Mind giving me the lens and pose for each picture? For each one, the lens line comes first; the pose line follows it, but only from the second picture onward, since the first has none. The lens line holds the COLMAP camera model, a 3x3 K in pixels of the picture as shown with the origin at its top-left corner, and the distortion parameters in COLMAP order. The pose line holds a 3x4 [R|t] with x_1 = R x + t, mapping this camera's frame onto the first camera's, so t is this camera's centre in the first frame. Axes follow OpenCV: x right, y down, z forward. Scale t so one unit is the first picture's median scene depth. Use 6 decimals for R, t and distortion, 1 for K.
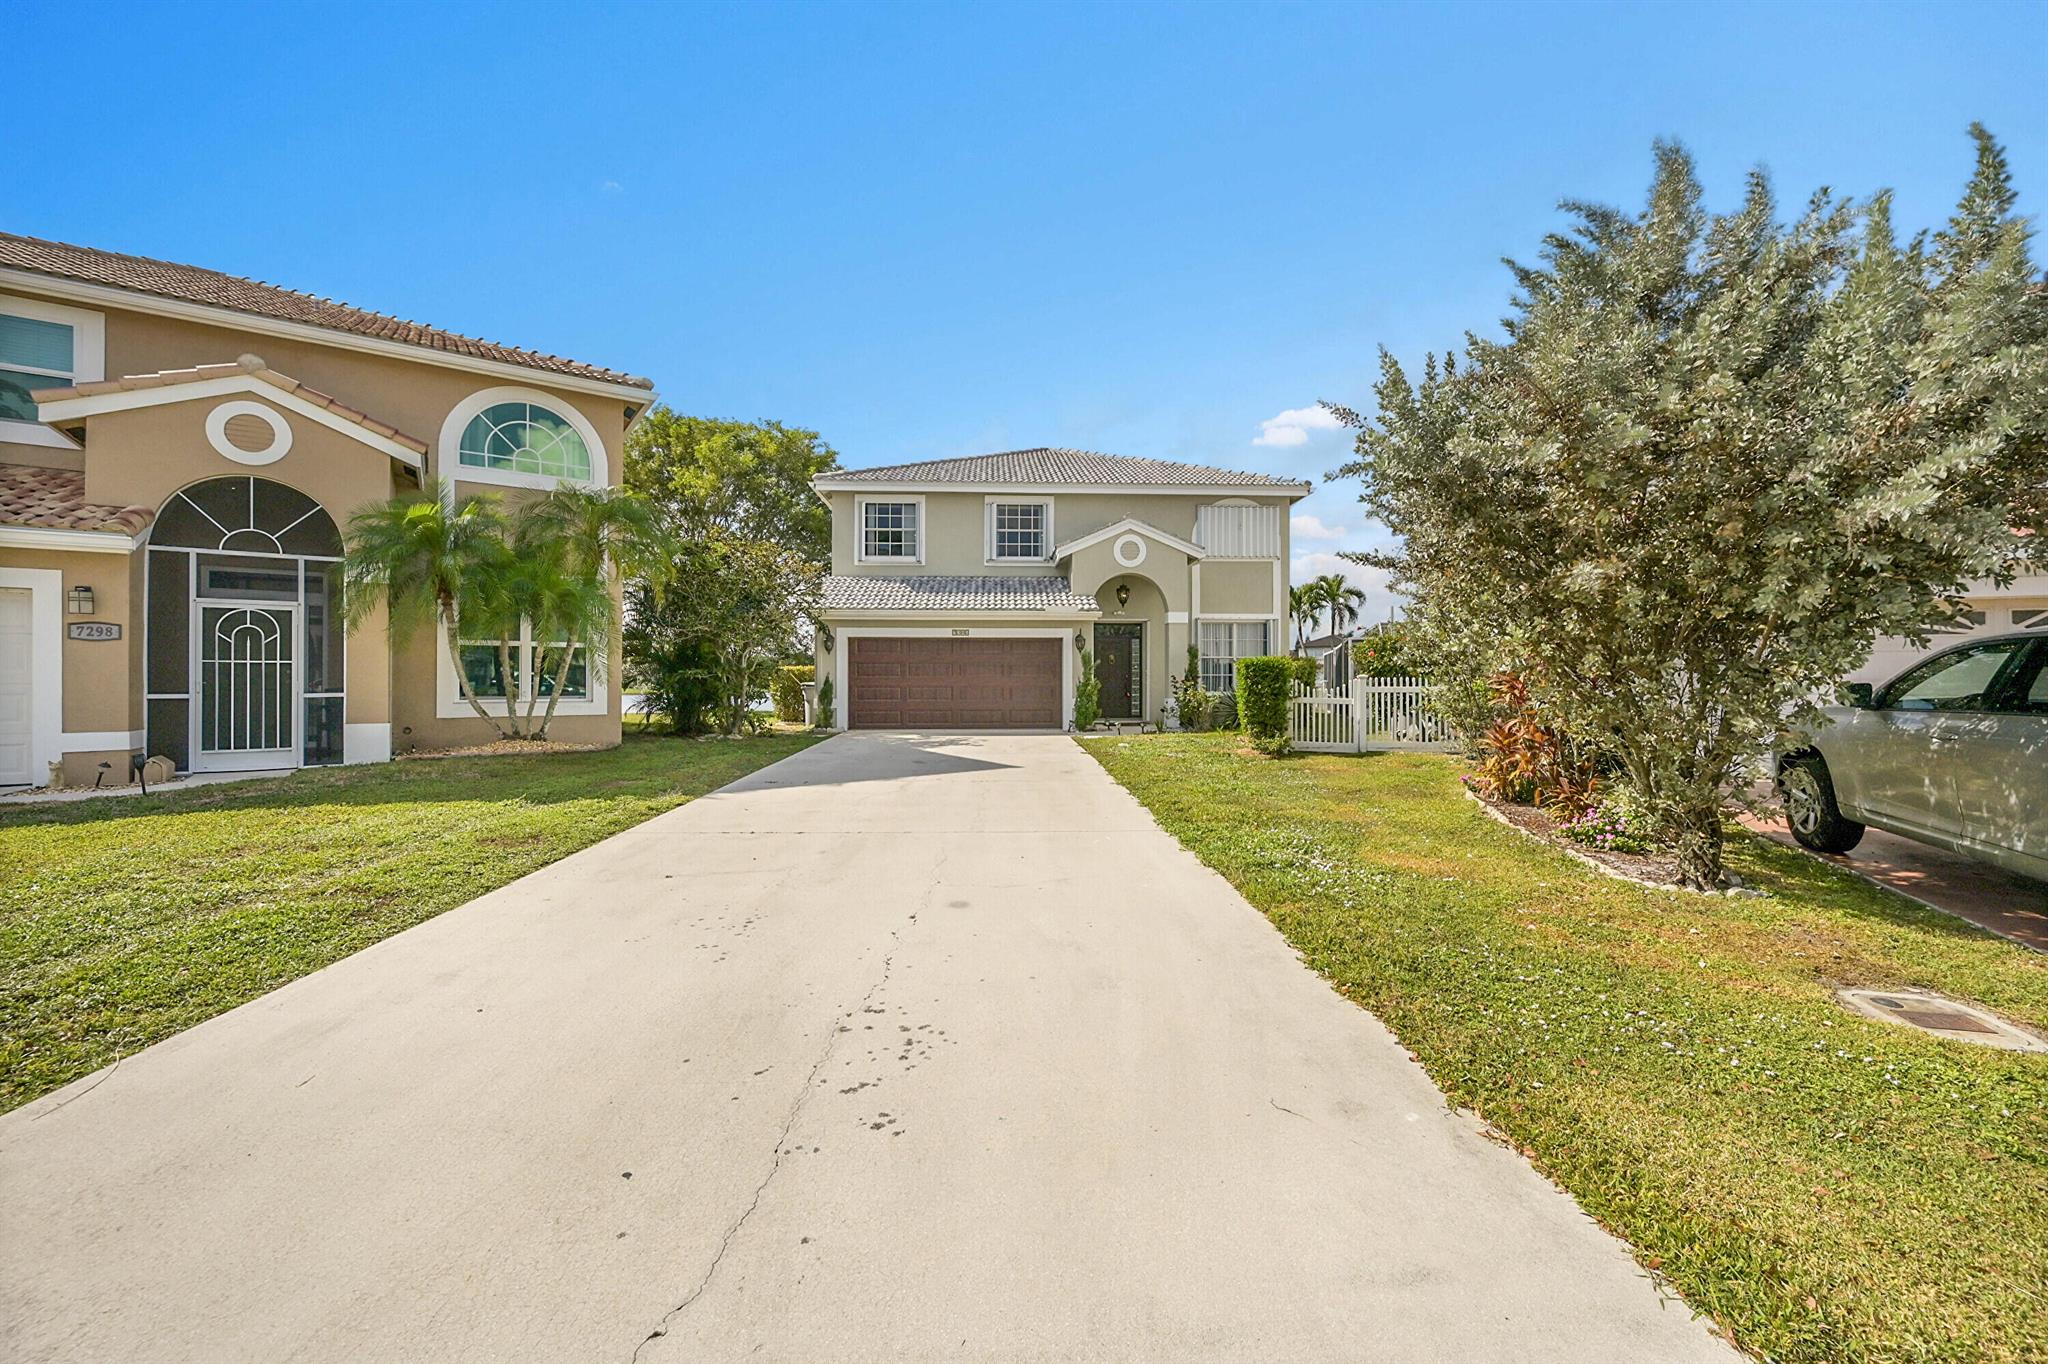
lens RADIAL K [[826.1, 0, 1030.2], [0, 826.1, 680.1], [0, 0, 1]] dist [-0.000574, 0.000518]
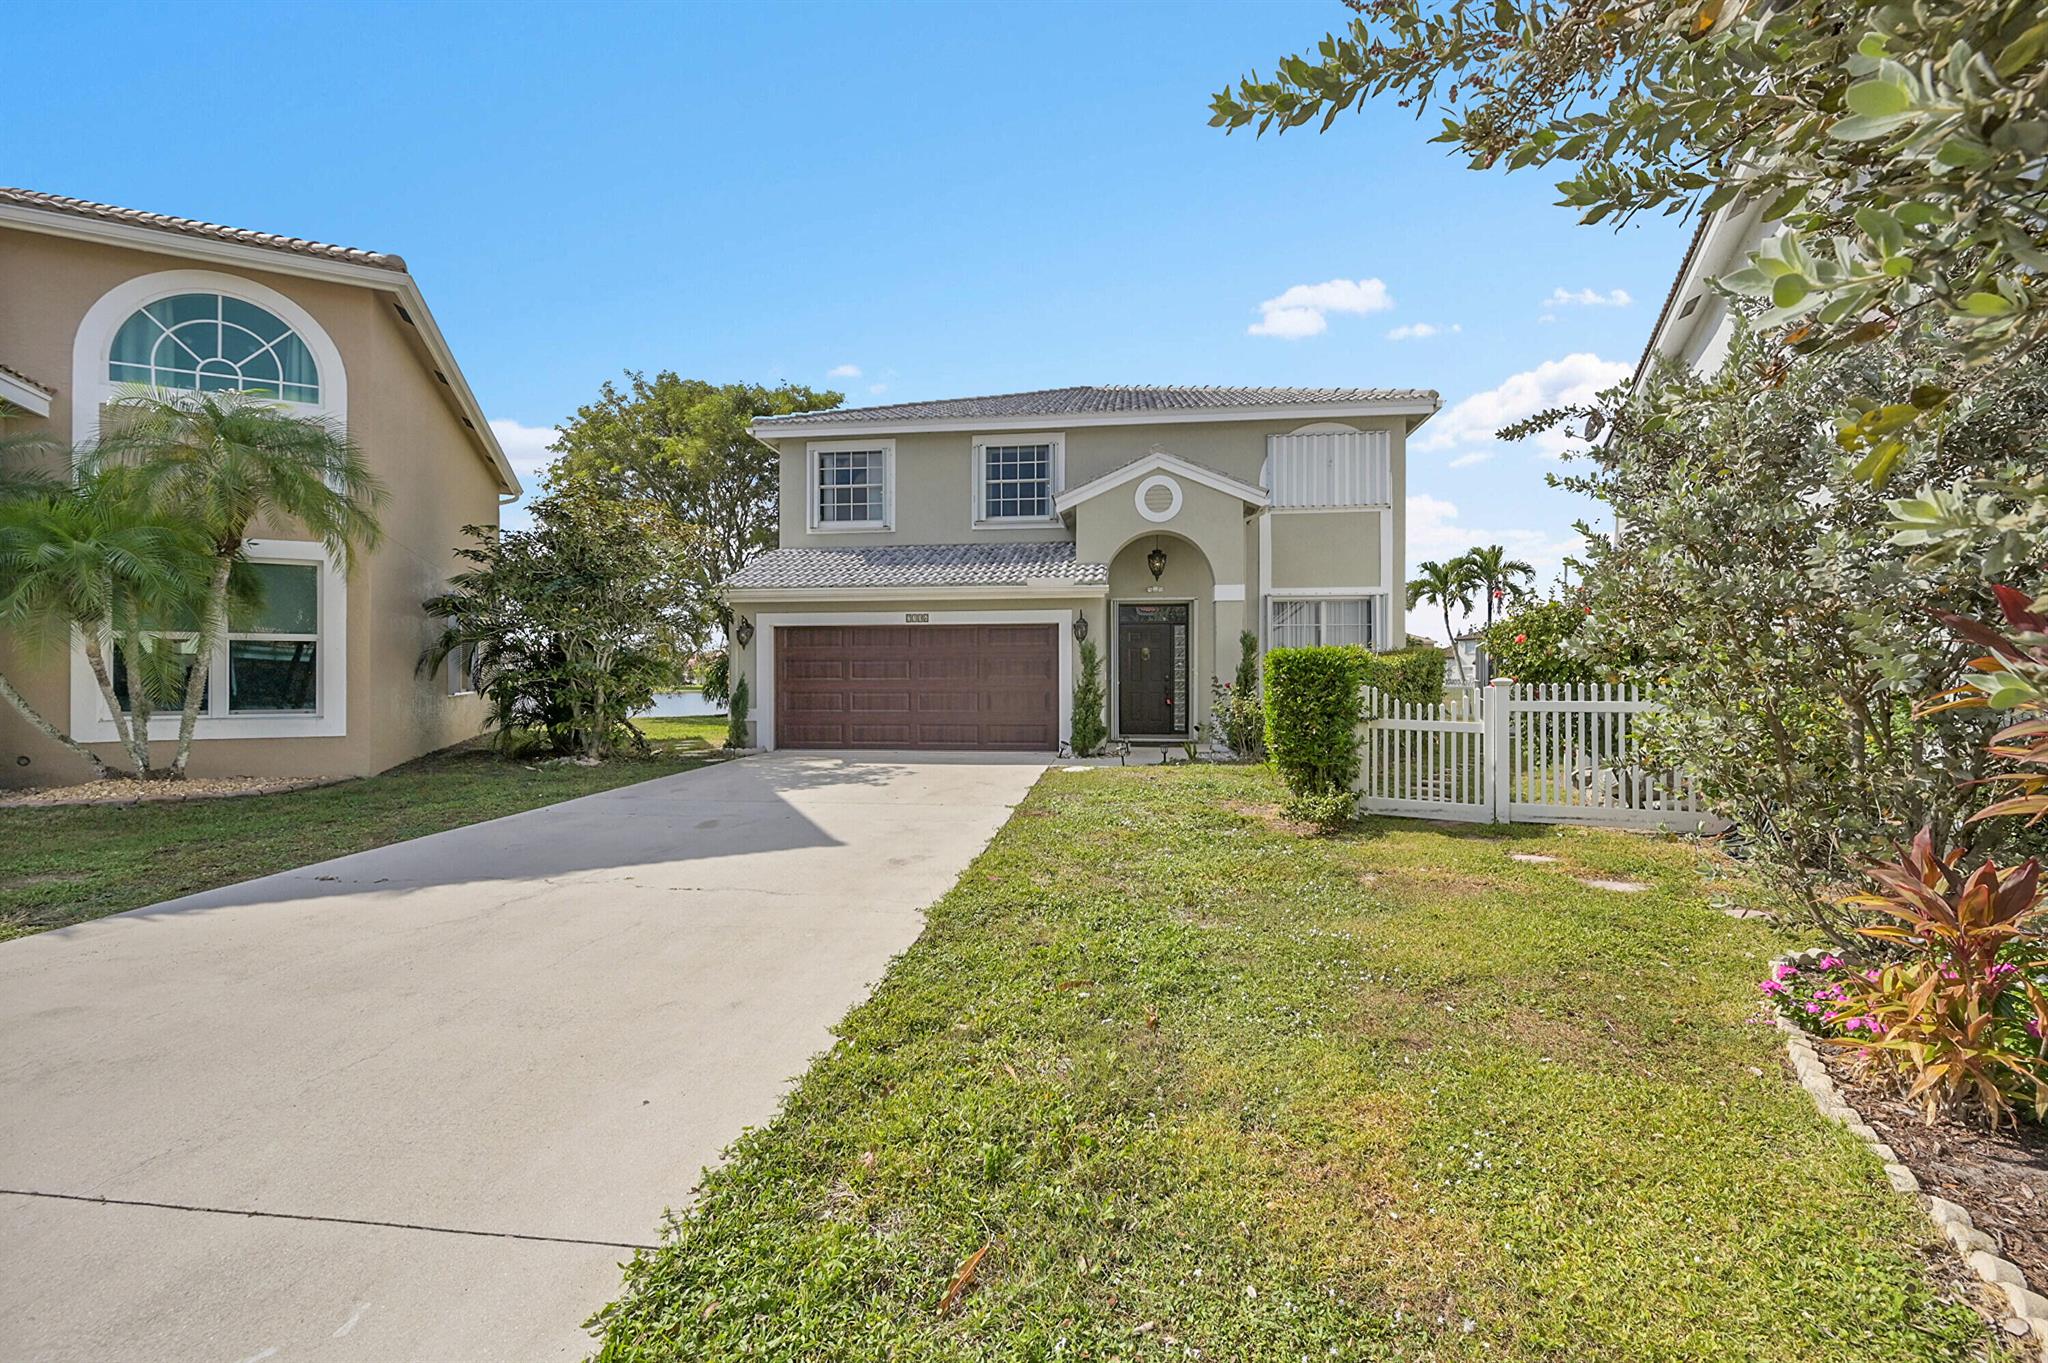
lens RADIAL K [[826.1, 0, 1030.2], [0, 826.1, 679.6], [0, 0, 1]] dist [-0.000574, 0.000518]
pose [[0.985714, -0.001295, -0.168421, 0.130064], [0.001993, 0.999990, 0.003974, -0.005672], [0.168415, -0.004252, 0.985707, 0.286370]]
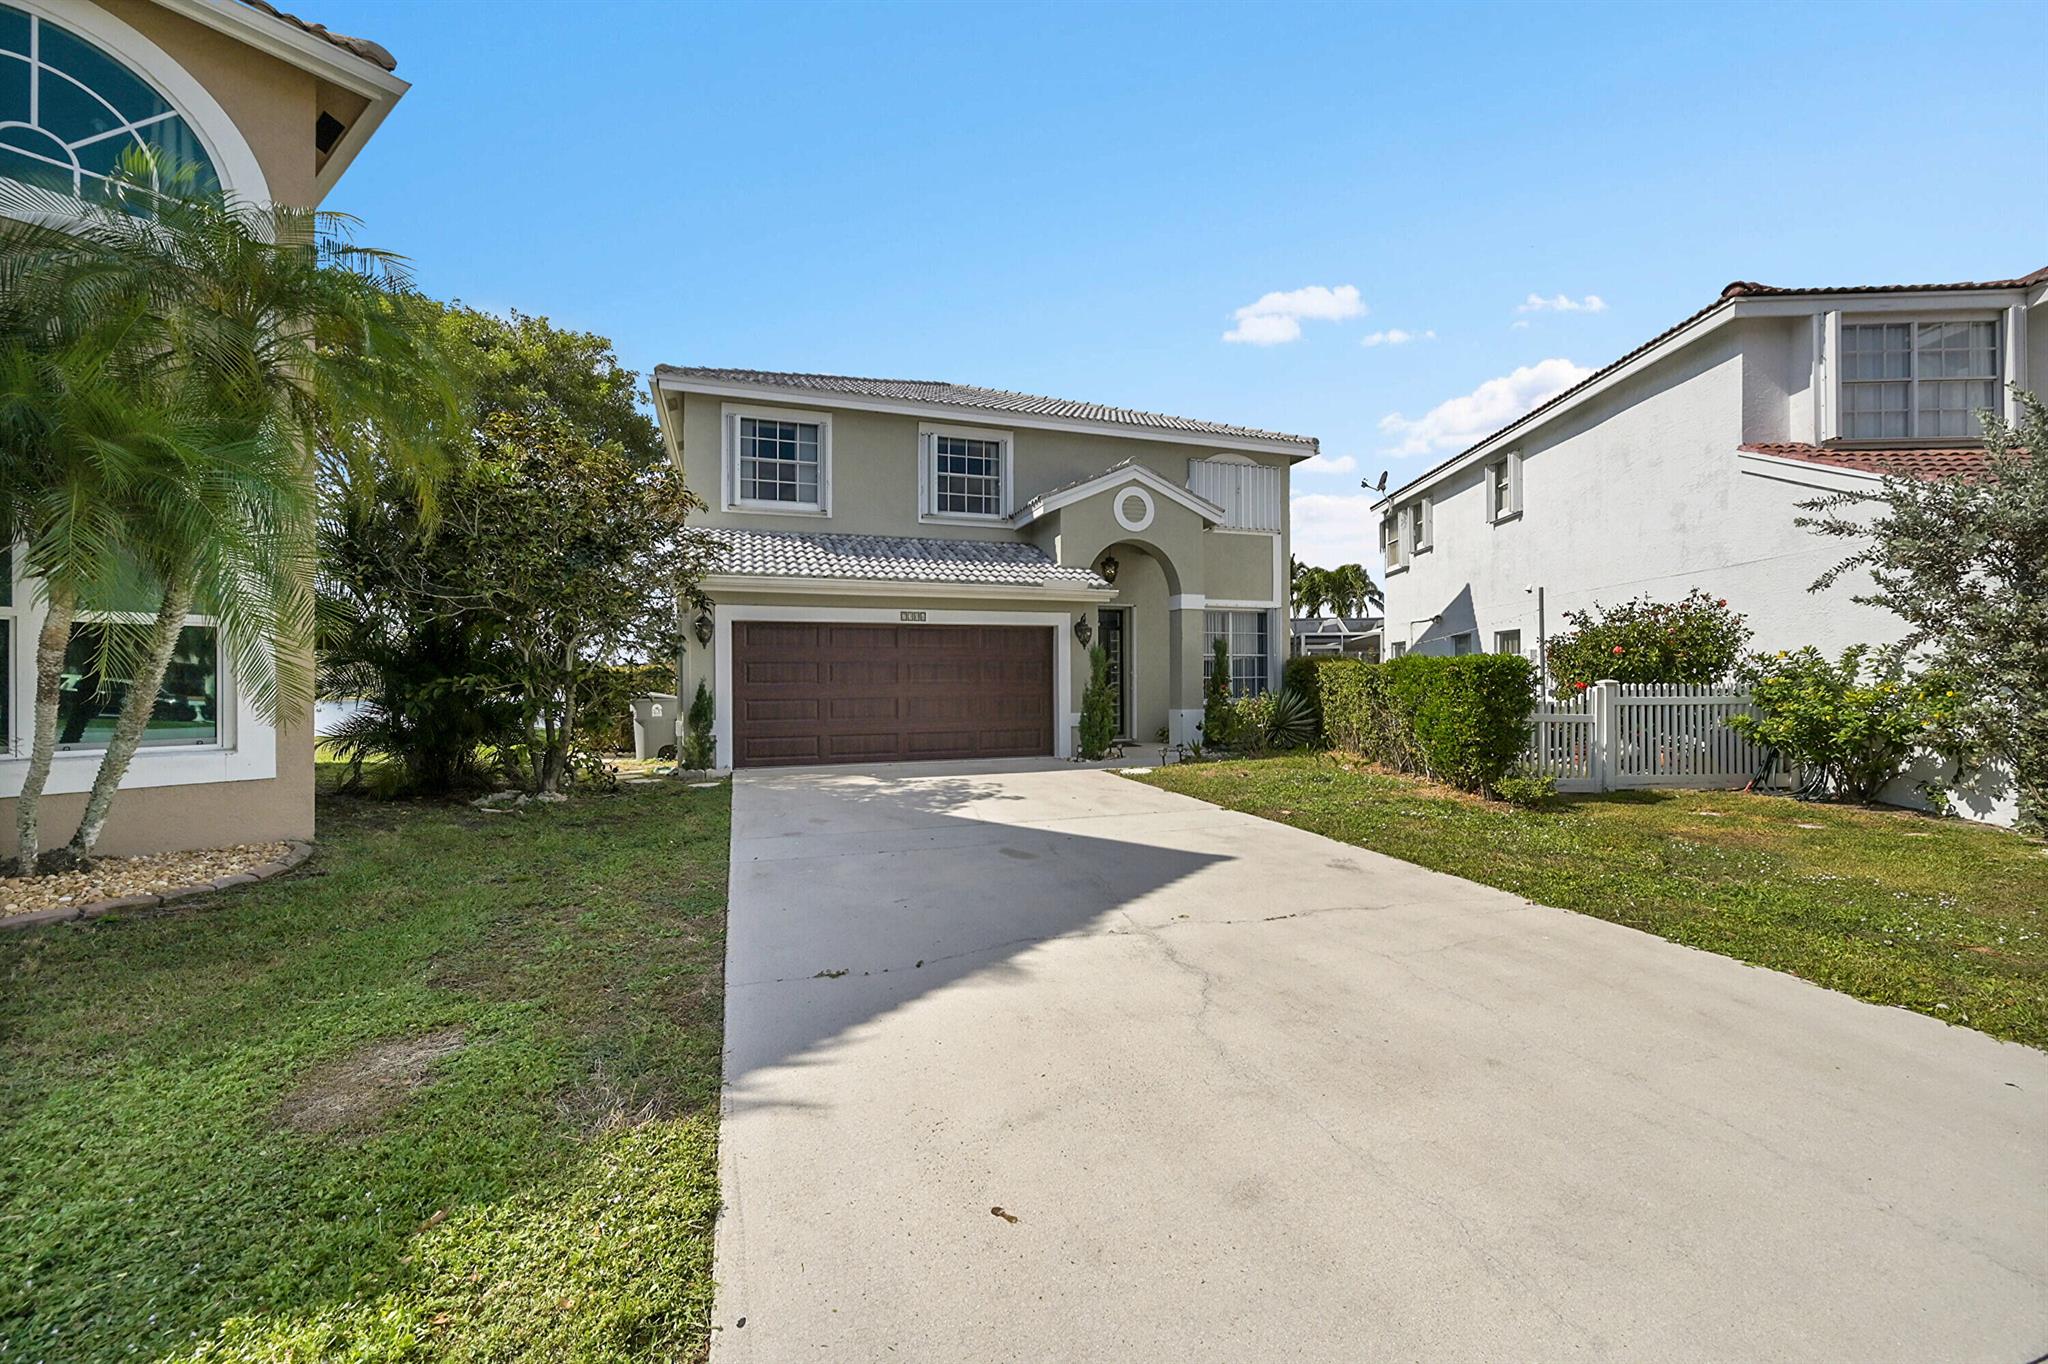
lens RADIAL K [[826.1, 0, 1030.2], [0, 826.1, 680.1], [0, 0, 1]] dist [-0.000574, 0.000518]
pose [[0.956814, -0.005745, 0.290643, -0.179407], [0.005256, 0.999983, 0.002463, -0.007235], [-0.290652, -0.000829, 0.956828, 0.324008]]
